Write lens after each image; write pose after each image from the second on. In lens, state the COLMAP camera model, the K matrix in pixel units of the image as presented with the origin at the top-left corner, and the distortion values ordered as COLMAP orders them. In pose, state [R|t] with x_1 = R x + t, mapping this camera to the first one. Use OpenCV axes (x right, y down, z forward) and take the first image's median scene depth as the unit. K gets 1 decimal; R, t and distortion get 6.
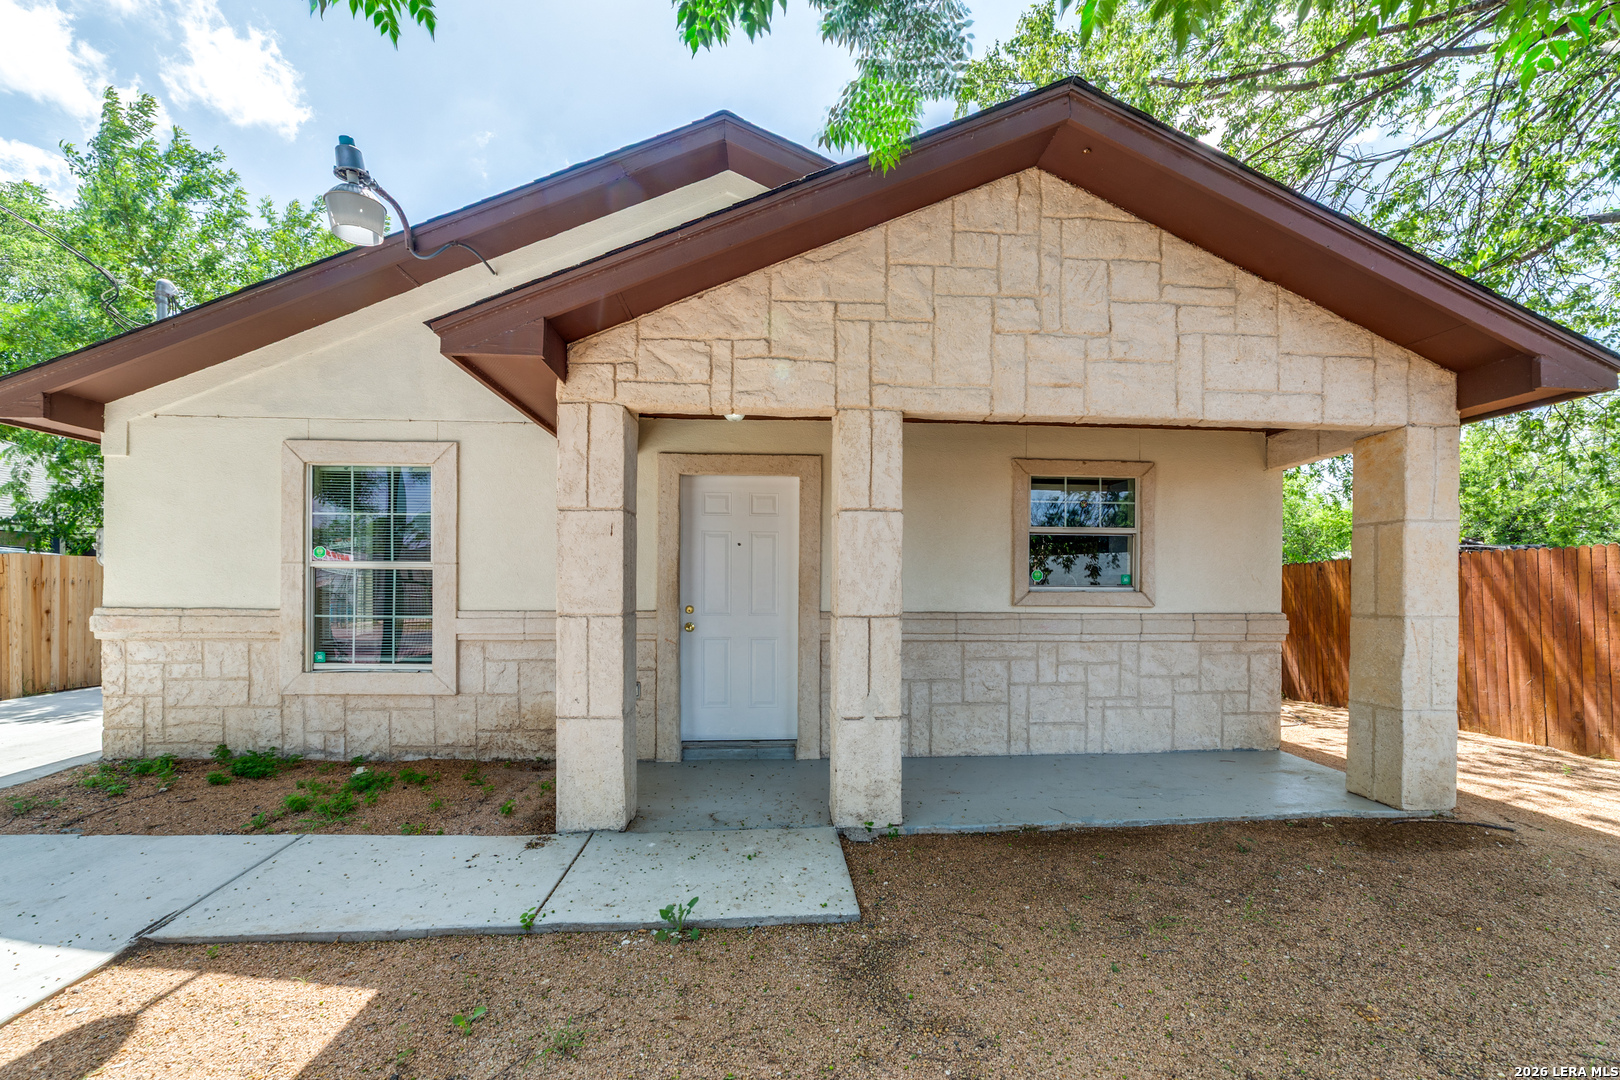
lens RADIAL K [[644.6, 0, 814.7], [0, 644.6, 582.1], [0, 0, 1]] dist [-0.014944, 0.000144]
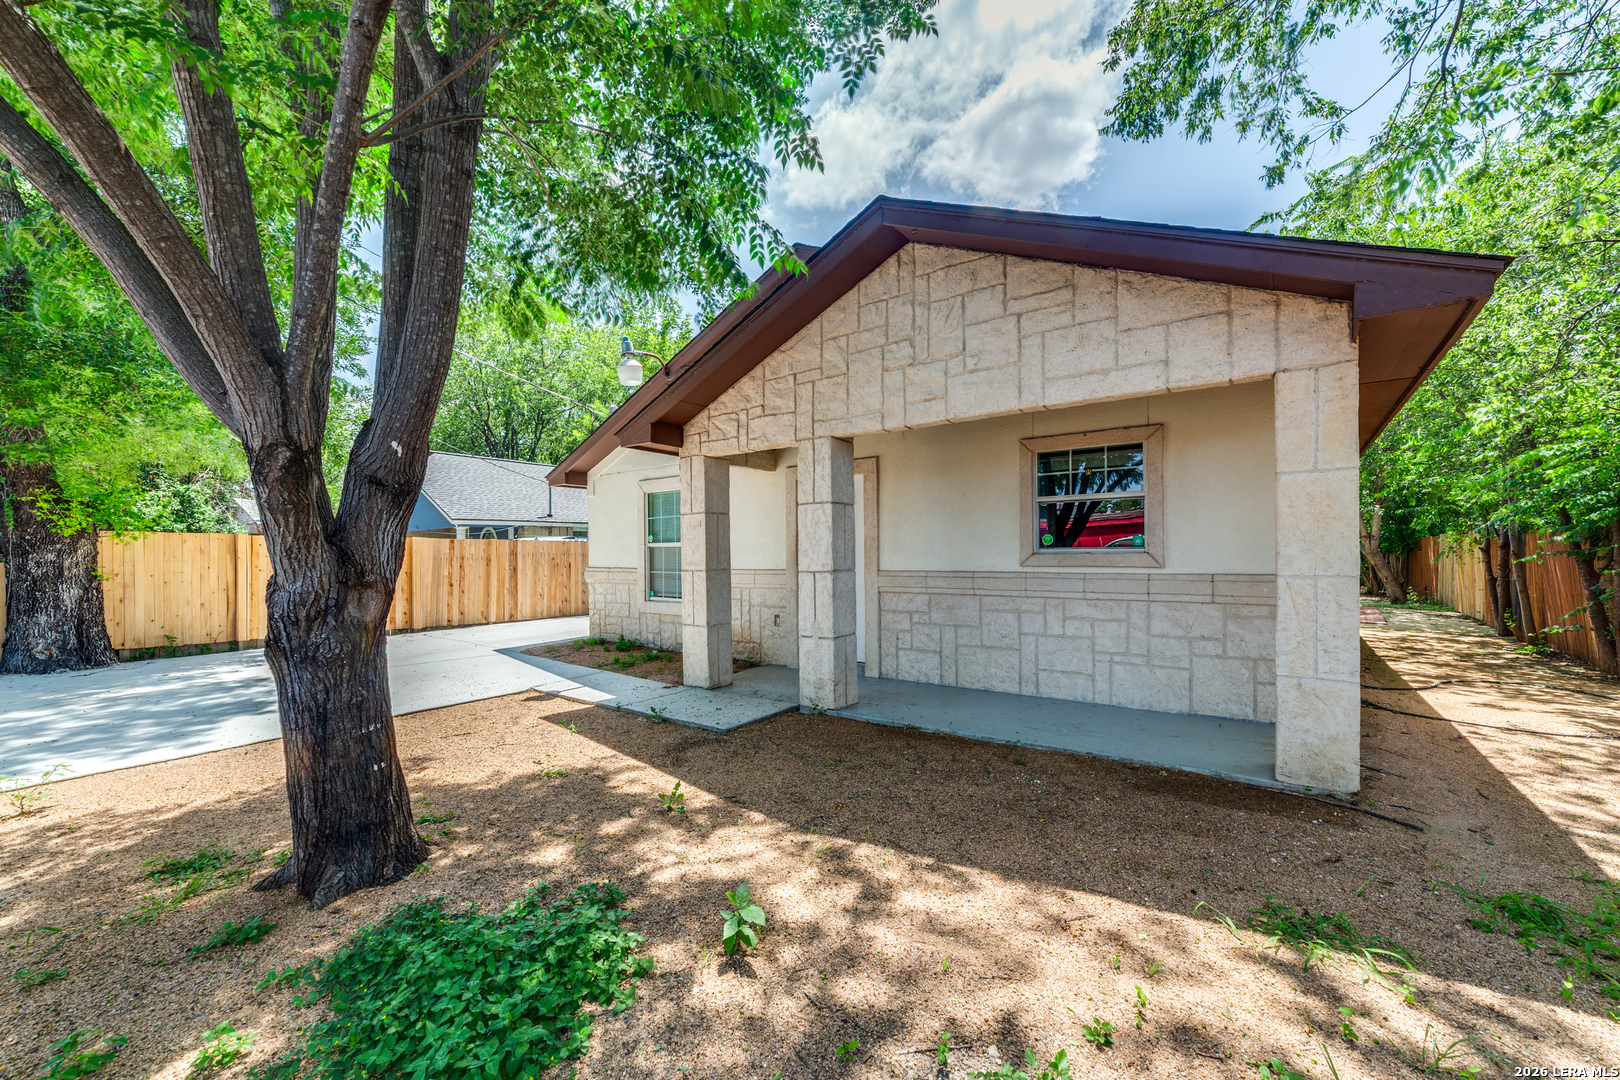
lens RADIAL K [[644.6, 0, 813.7], [0, 644.6, 548.2], [0, 0, 1]] dist [-0.014944, 0.000144]
pose [[0.755025, -0.019279, -0.655412, 1.045288], [0.018092, 0.999800, -0.008568, 0.009555], [0.655446, -0.005389, 0.755223, -0.165171]]
